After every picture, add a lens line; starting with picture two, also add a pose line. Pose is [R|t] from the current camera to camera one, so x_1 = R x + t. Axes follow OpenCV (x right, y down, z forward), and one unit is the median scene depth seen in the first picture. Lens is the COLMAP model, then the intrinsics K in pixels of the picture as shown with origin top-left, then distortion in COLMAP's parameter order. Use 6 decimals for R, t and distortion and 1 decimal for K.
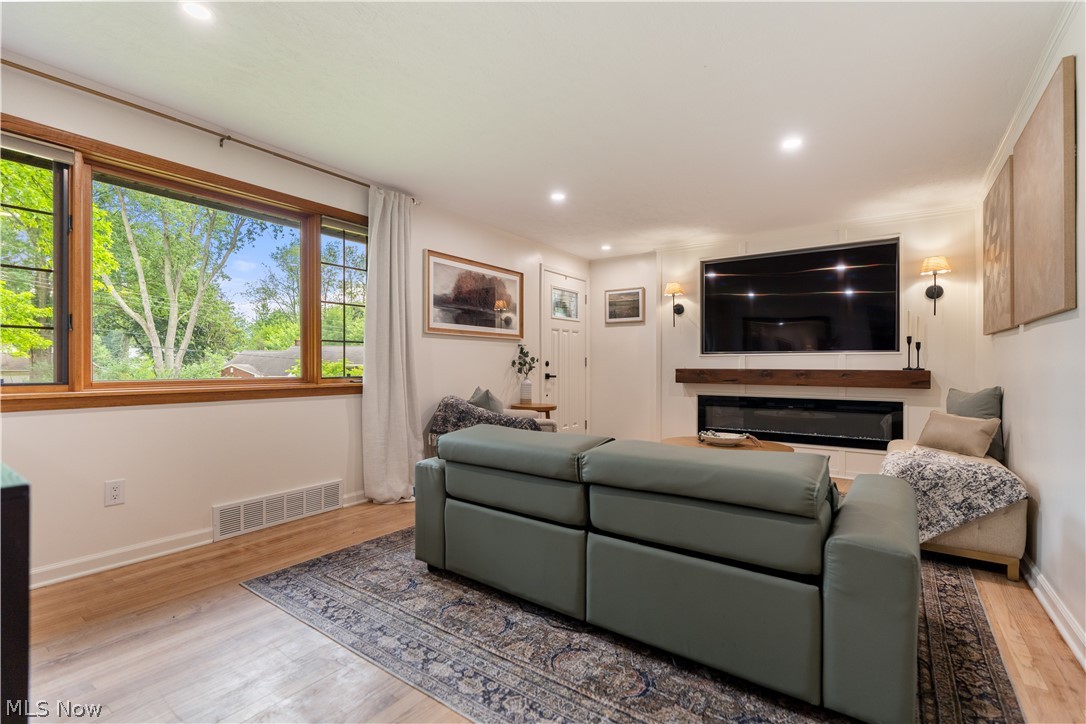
lens RADIAL K [[489.5, 0, 544.2], [0, 489.5, 359.9], [0, 0, 1]] dist [-0.003058, 0.000559]
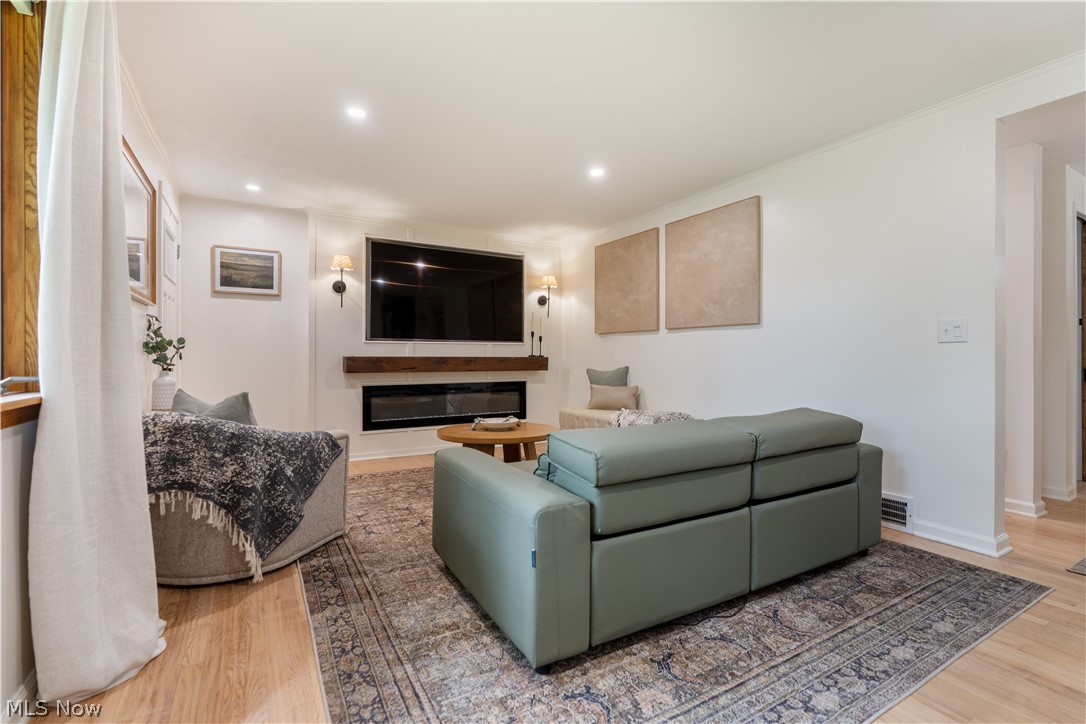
lens RADIAL K [[489.5, 0, 538.8], [0, 489.5, 354.9], [0, 0, 1]] dist [-0.003058, 0.000559]
pose [[0.407142, 0.000569, 0.913365, -0.790067], [-0.010679, 0.999934, 0.004137, 0.016489], [-0.913302, -0.011438, 0.407121, 0.733134]]
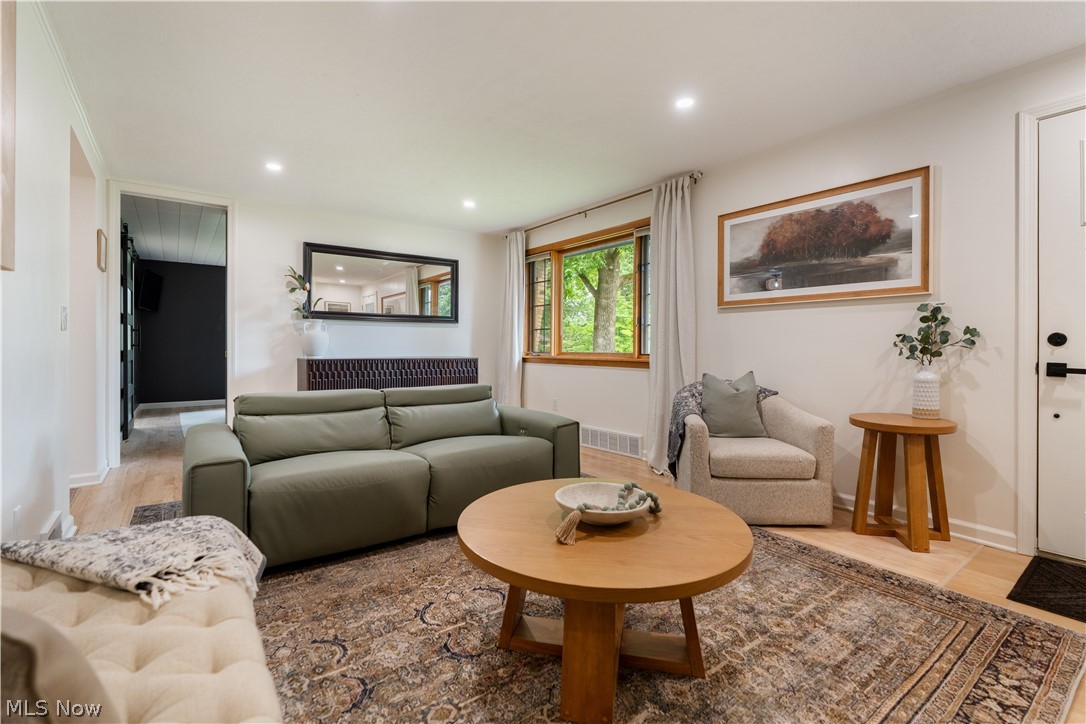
lens RADIAL K [[489.5, 0, 553.6], [0, 489.5, 359.0], [0, 0, 1]] dist [-0.003058, 0.000559]
pose [[-0.300158, 0.025927, -0.953537, 0.694286], [0.010158, 0.999661, 0.023983, 0.013668], [0.953835, -0.002487, -0.300319, 0.940011]]
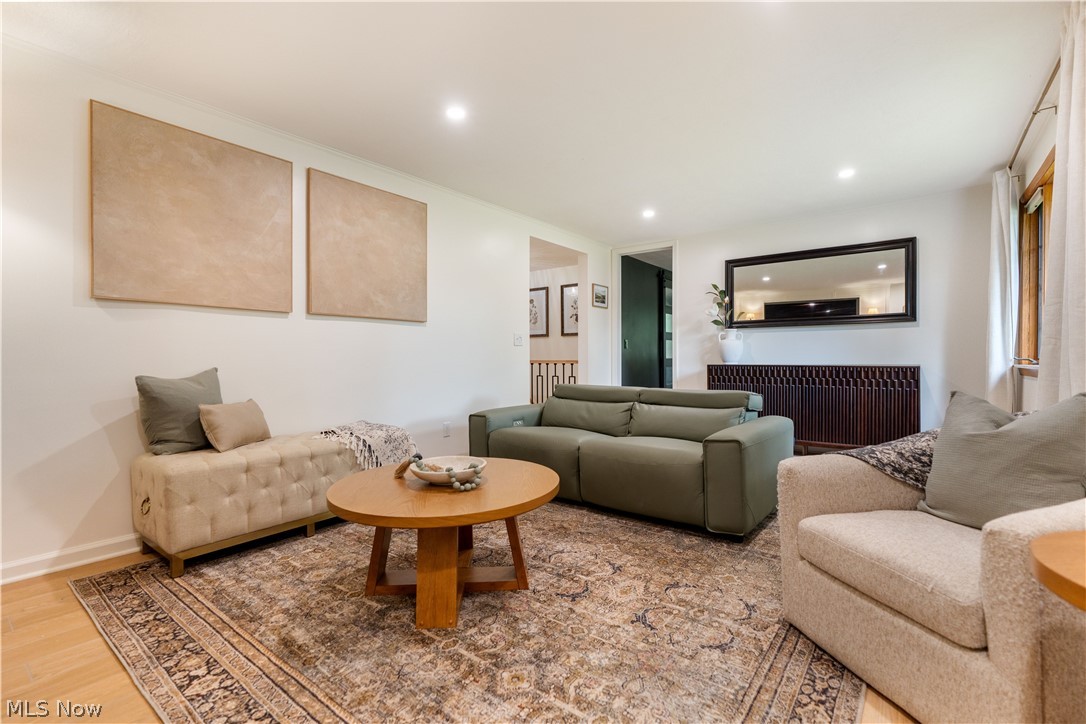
lens RADIAL K [[489.5, 0, 544.9], [0, 489.5, 362.9], [0, 0, 1]] dist [-0.003058, 0.000559]
pose [[-0.999324, 0.007766, 0.035945, -0.130317], [0.007684, 0.999968, -0.002404, 0.042725], [-0.035963, -0.002126, -0.999351, 1.626592]]
